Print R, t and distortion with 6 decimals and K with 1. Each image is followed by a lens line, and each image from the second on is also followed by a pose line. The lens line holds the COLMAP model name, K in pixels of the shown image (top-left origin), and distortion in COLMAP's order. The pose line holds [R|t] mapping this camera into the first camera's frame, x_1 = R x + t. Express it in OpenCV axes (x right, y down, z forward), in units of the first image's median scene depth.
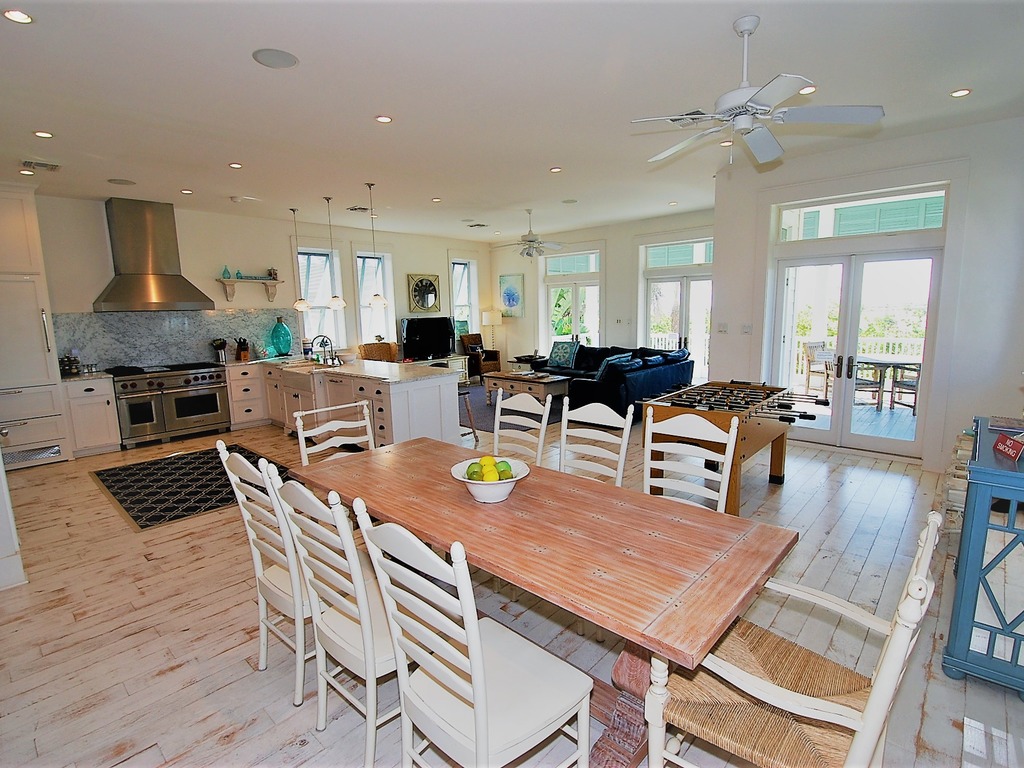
lens RADIAL K [[506.1, 0, 513.2], [0, 506.1, 389.1], [0, 0, 1]] dist [0.027869, -0.033545]
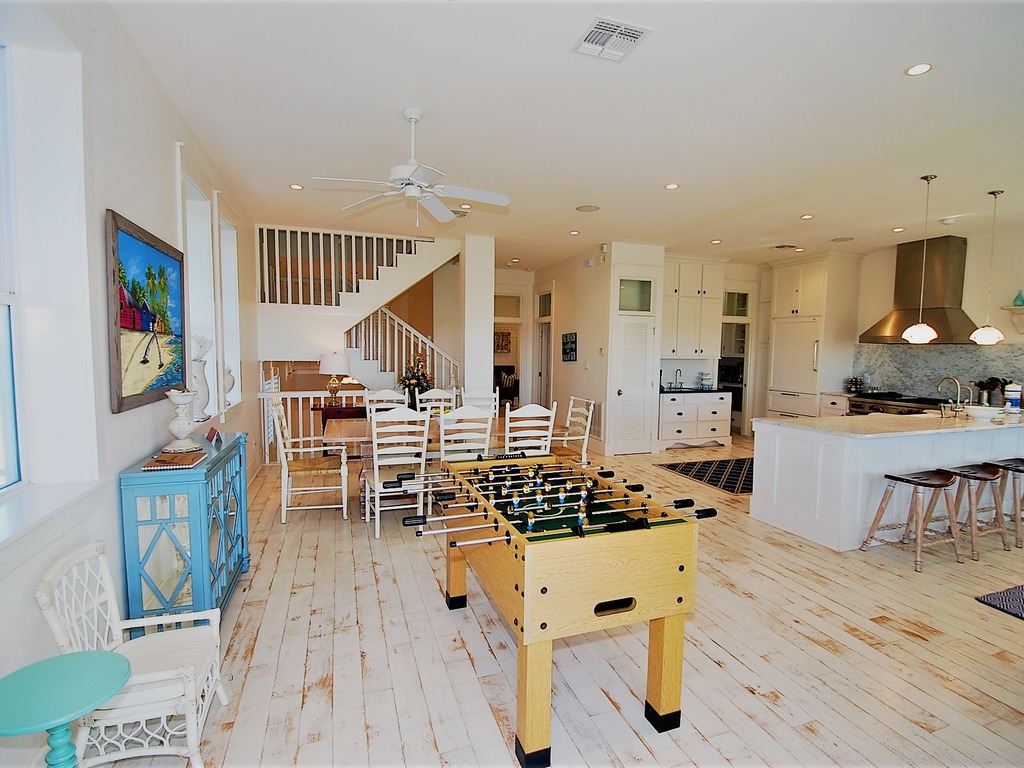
lens RADIAL K [[506.1, 0, 513.2], [0, 506.1, 389.1], [0, 0, 1]] dist [0.027869, -0.033545]
pose [[-0.471040, 0.087866, -0.877725, 0.612091], [-0.142465, 0.974386, 0.173997, -0.129480], [0.870532, 0.207004, -0.446457, 0.782272]]
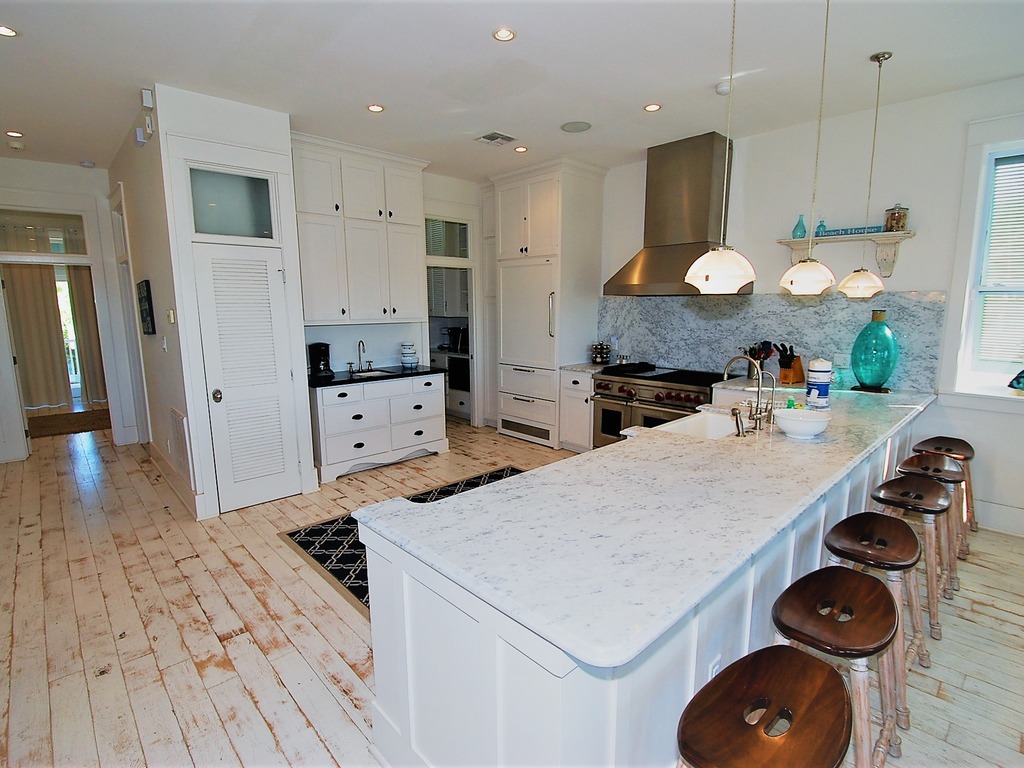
lens RADIAL K [[506.1, 0, 513.2], [0, 506.1, 389.1], [0, 0, 1]] dist [0.027869, -0.033545]
pose [[-0.075033, 0.189000, -0.979106, 0.055105], [-0.153395, 0.968000, 0.198611, -0.135690], [0.985312, 0.165092, -0.043640, 0.845813]]
